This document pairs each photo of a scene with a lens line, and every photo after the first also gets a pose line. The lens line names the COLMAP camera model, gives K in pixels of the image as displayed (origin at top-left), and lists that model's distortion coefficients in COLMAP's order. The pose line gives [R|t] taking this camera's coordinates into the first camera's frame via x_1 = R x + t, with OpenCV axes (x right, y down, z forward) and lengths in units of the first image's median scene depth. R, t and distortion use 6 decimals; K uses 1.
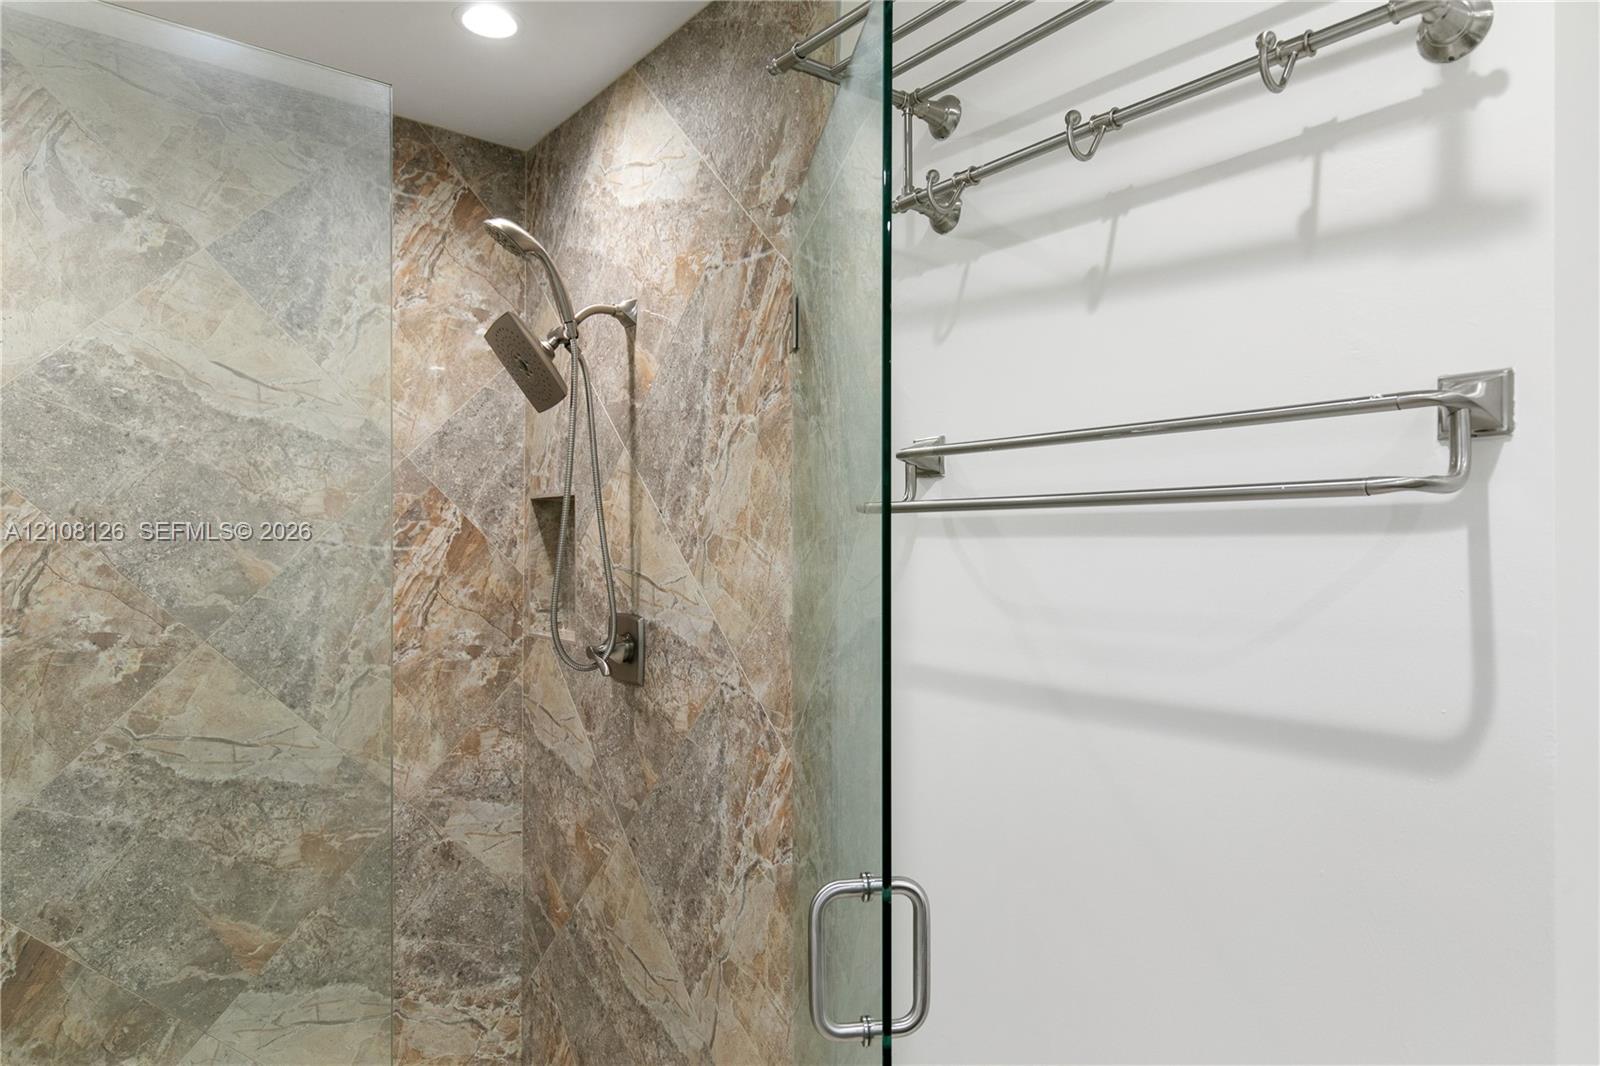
lens RADIAL K [[924.4, 0, 797.0], [0, 924.4, 538.9], [0, 0, 1]] dist [-0.000179, -0.003855]
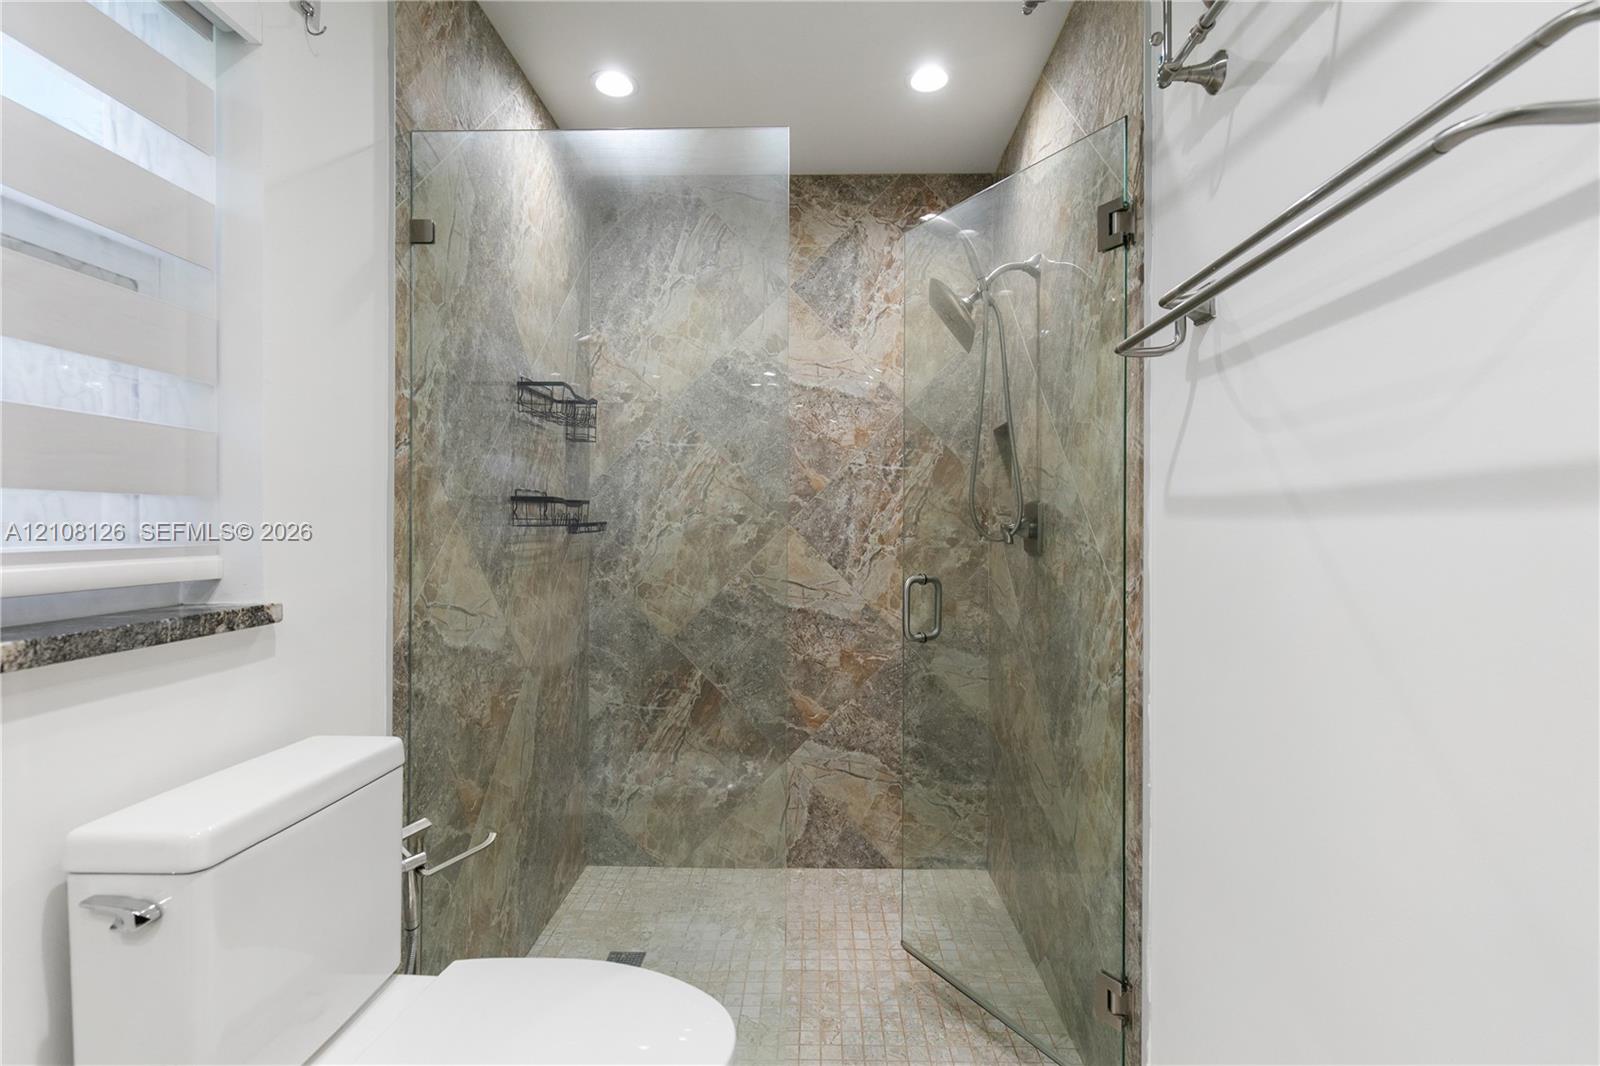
lens RADIAL K [[726.8, 0, 802.3], [0, 726.8, 525.3], [0, 0, 1]] dist [0.010900, -0.001465]
pose [[0.756426, 0.000334, -0.654079, 0.221615], [-0.002690, 0.999993, -0.002601, 0.112352], [0.654074, 0.003727, 0.756421, 0.024913]]
